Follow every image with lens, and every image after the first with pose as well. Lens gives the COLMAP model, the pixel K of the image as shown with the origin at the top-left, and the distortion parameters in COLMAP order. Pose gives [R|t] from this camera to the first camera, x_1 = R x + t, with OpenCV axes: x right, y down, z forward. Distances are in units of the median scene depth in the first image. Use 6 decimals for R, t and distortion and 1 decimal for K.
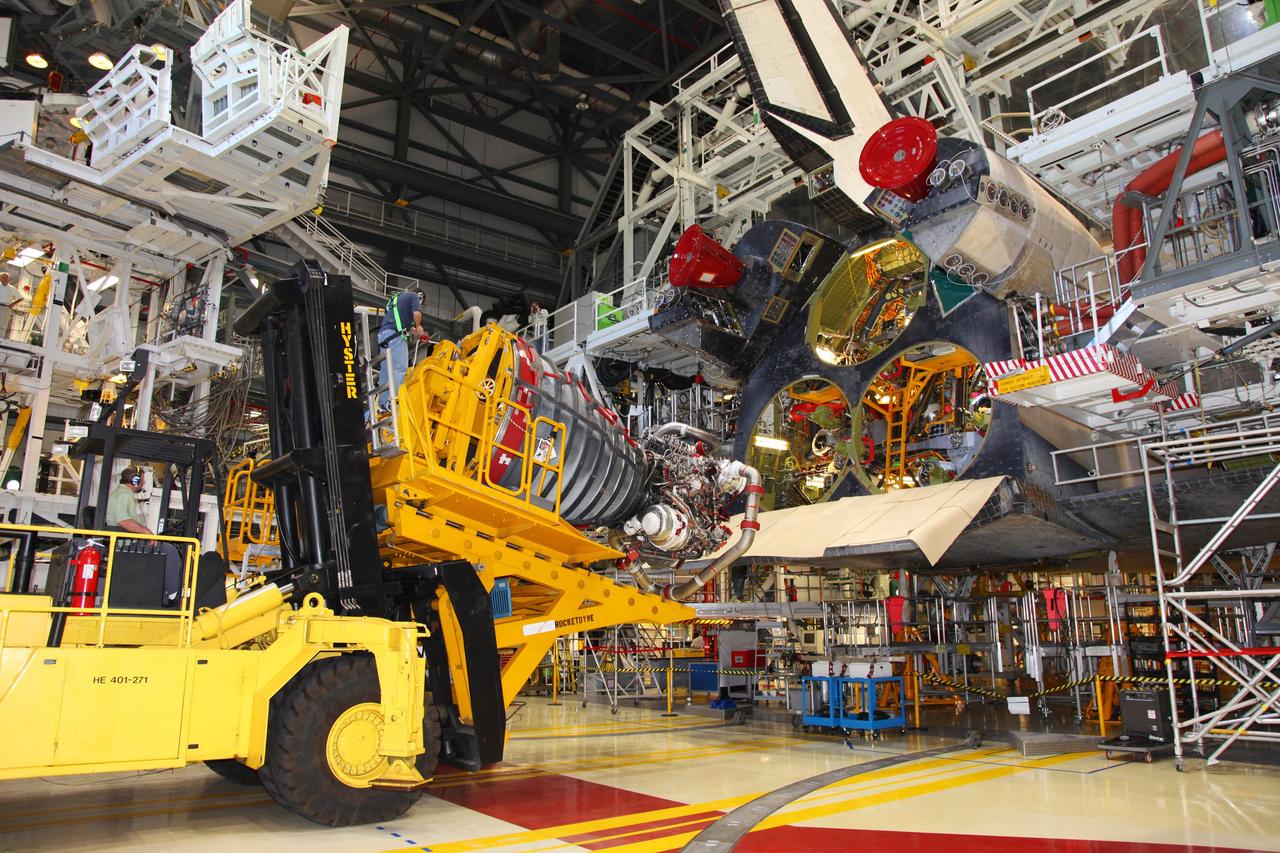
lens RADIAL K [[880.7, 0, 642.6], [0, 880.7, 421.7], [0, 0, 1]] dist [-0.118860, 0.075135]
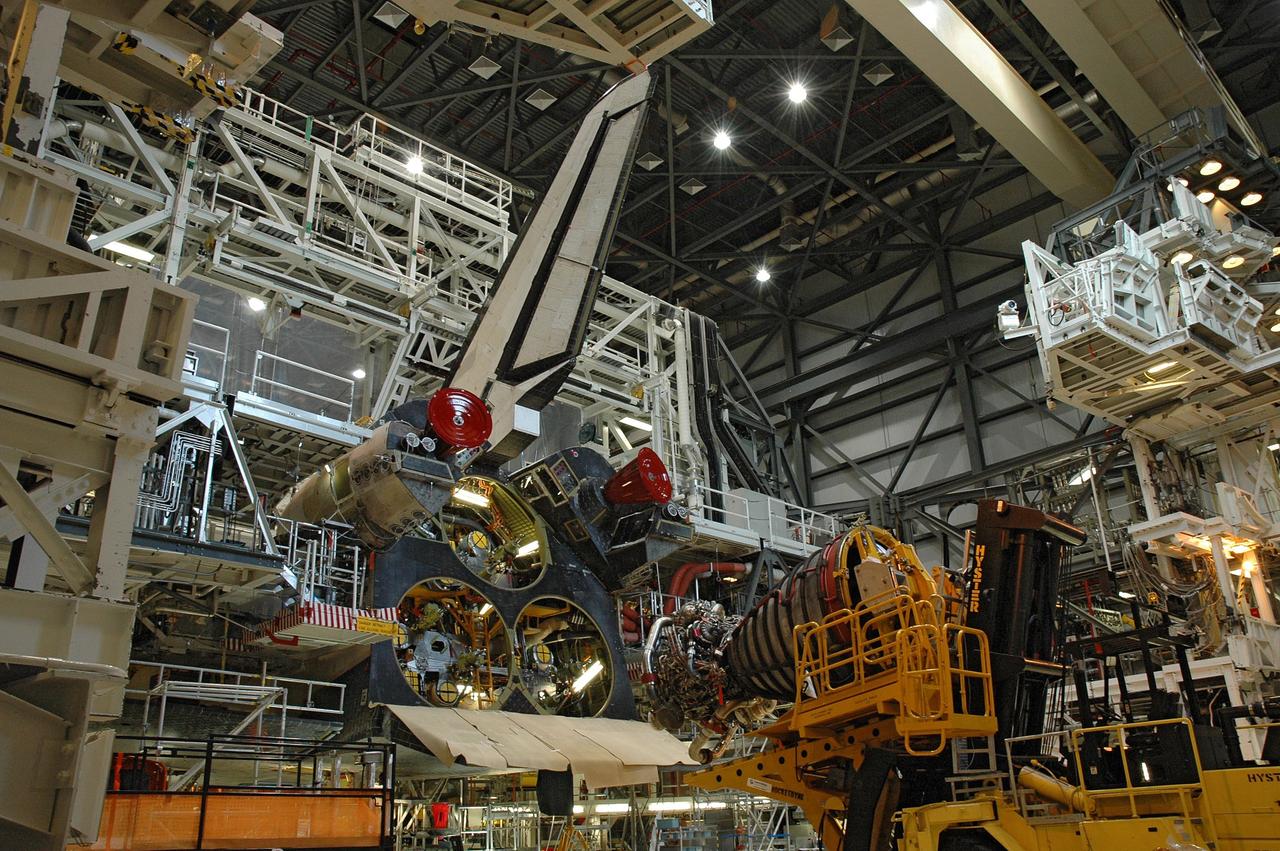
lens RADIAL K [[1009.0, 0, 633.4], [0, 1009.0, 419.0], [0, 0, 1]] dist [-0.154329, 0.174385]
pose [[-0.105895, 0.391731, 0.913966, -0.937663], [-0.191686, 0.893853, -0.405319, 0.208432], [-0.975727, -0.218116, -0.019565, 0.837411]]
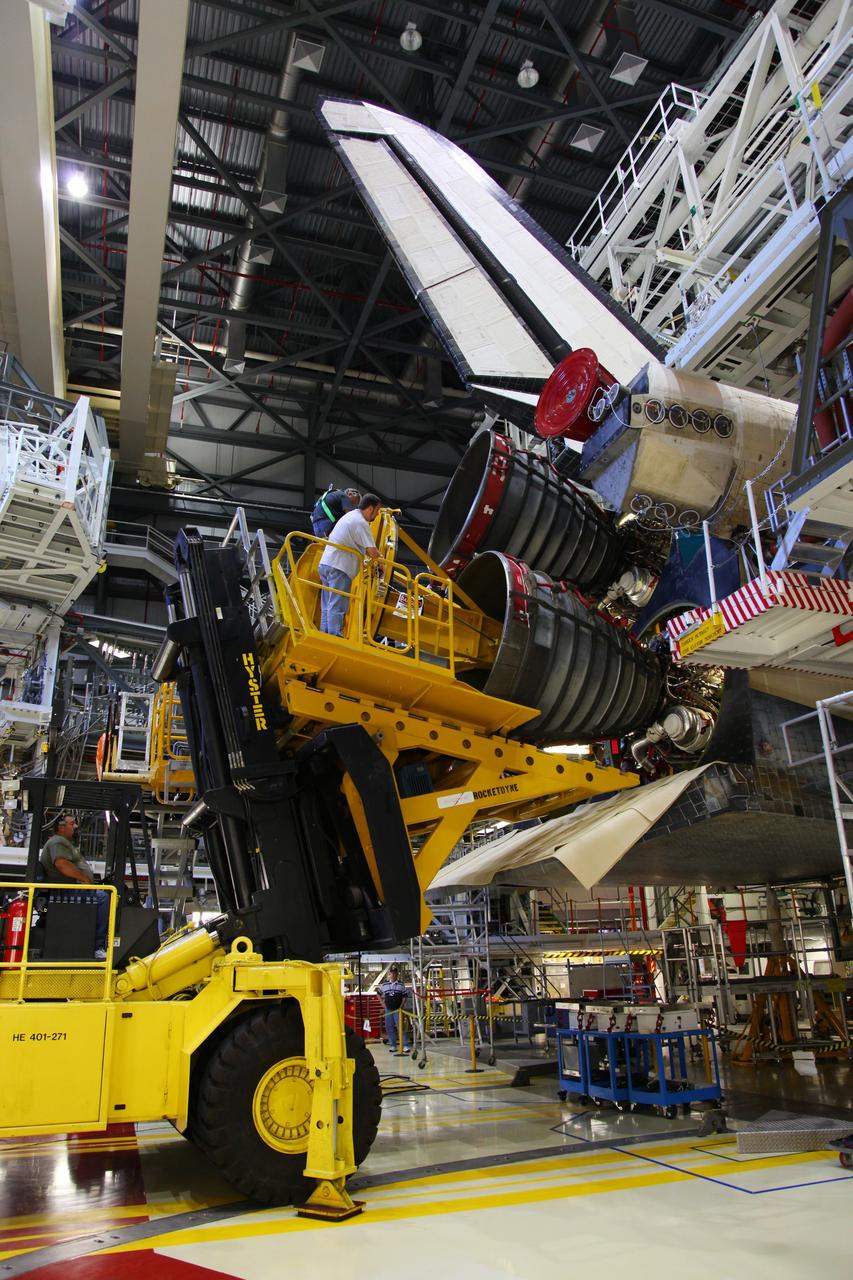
lens RADIAL K [[878.7, 0, 430.1], [0, 878.7, 631.5], [0, 0, 1]] dist [-0.115719, 0.076730]
pose [[0.946635, -0.140700, -0.289975, 0.296199], [0.101300, 0.983974, -0.146743, 0.025445], [0.305975, 0.109538, 0.945717, 0.132346]]
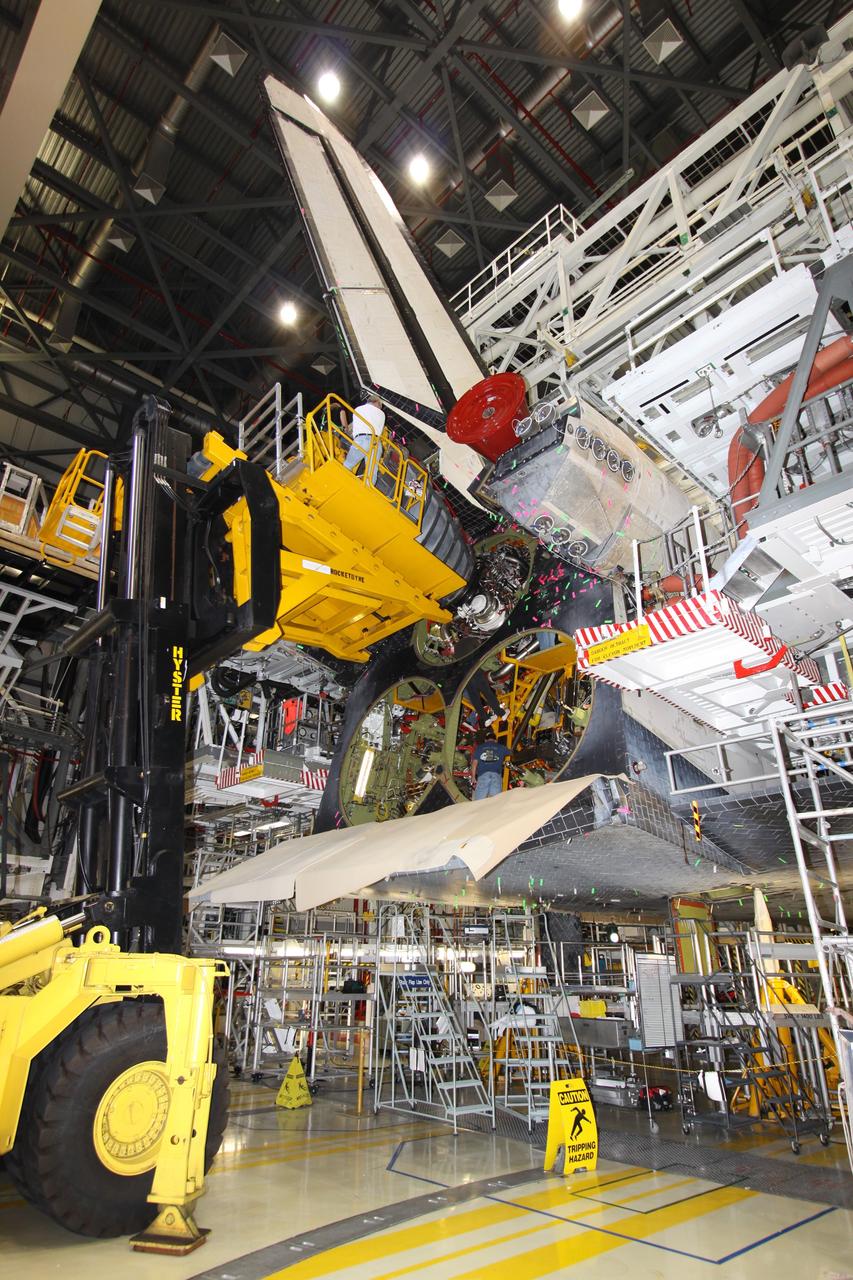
lens RADIAL K [[727.7, 0, 426.5], [0, 727.7, 640.0], [0, 0, 1]] dist [-0.000688, -0.001463]
pose [[0.997253, 0.042690, 0.060536, 0.153256], [-0.030041, 0.980089, -0.196275, 0.055625], [-0.067710, 0.193917, 0.978678, 0.244673]]
